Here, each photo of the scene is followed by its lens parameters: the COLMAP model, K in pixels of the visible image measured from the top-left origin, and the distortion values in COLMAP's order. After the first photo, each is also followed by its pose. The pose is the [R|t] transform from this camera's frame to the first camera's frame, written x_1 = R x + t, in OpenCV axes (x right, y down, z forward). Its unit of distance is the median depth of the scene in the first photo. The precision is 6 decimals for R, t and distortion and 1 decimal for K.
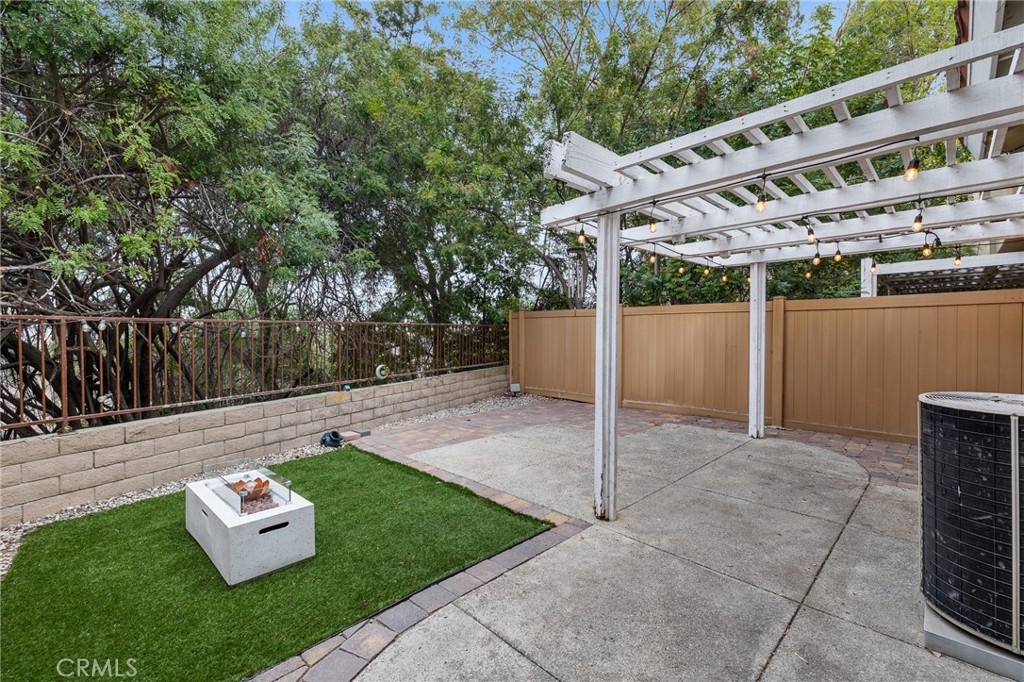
lens RADIAL K [[437.8, 0, 514.9], [0, 437.8, 332.4], [0, 0, 1]] dist [0.000526, 0.000139]
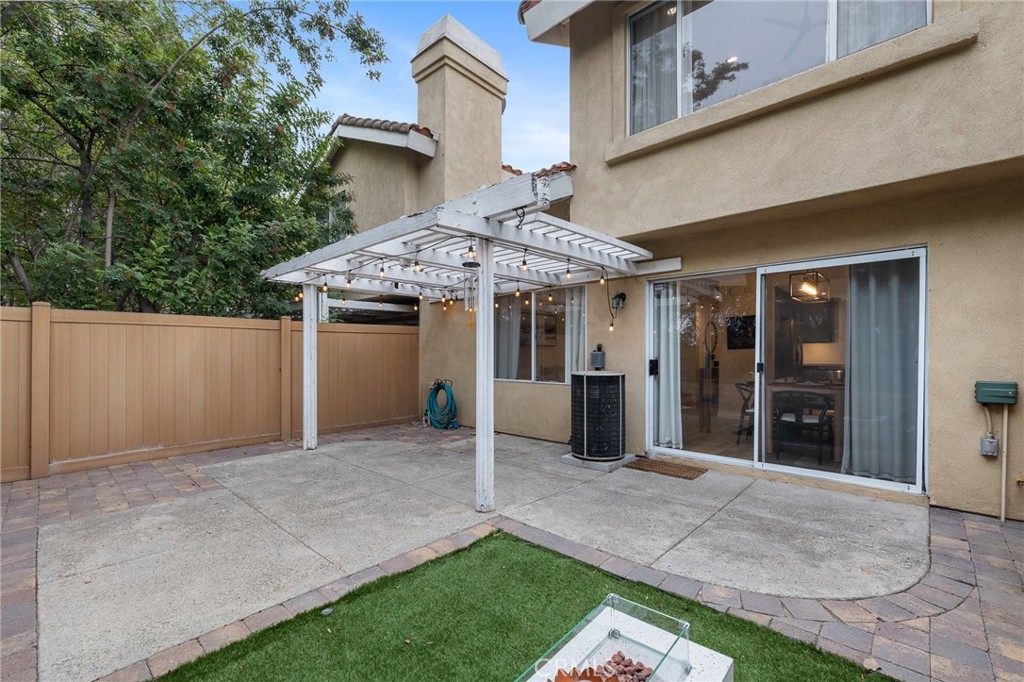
lens RADIAL K [[437.8, 0, 506.1], [0, 437.8, 349.3], [0, 0, 1]] dist [0.000526, 0.000139]
pose [[-0.030167, 0.010277, 0.999492, -0.781335], [0.006799, 0.999926, -0.010076, 0.019271], [-0.999522, 0.006491, -0.030235, 0.832921]]
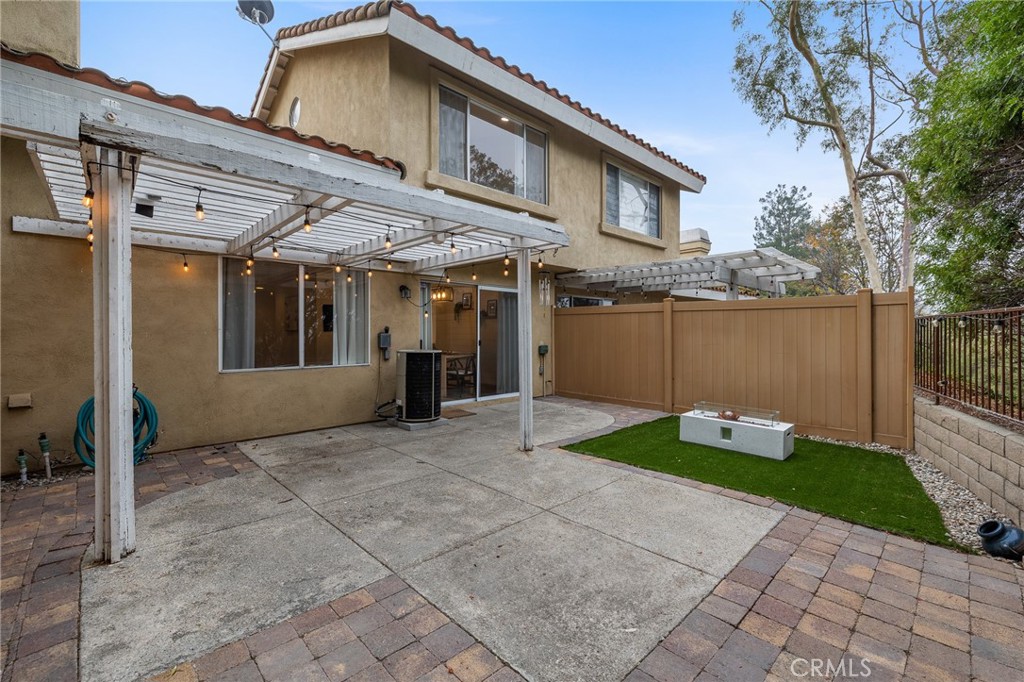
lens RADIAL K [[437.8, 0, 504.3], [0, 437.8, 339.2], [0, 0, 1]] dist [0.000526, 0.000139]
pose [[-0.999501, -0.000474, 0.031593, 0.198320], [0.000085, 0.999843, 0.017701, 0.006975], [-0.031597, 0.017695, -0.999344, 2.157456]]
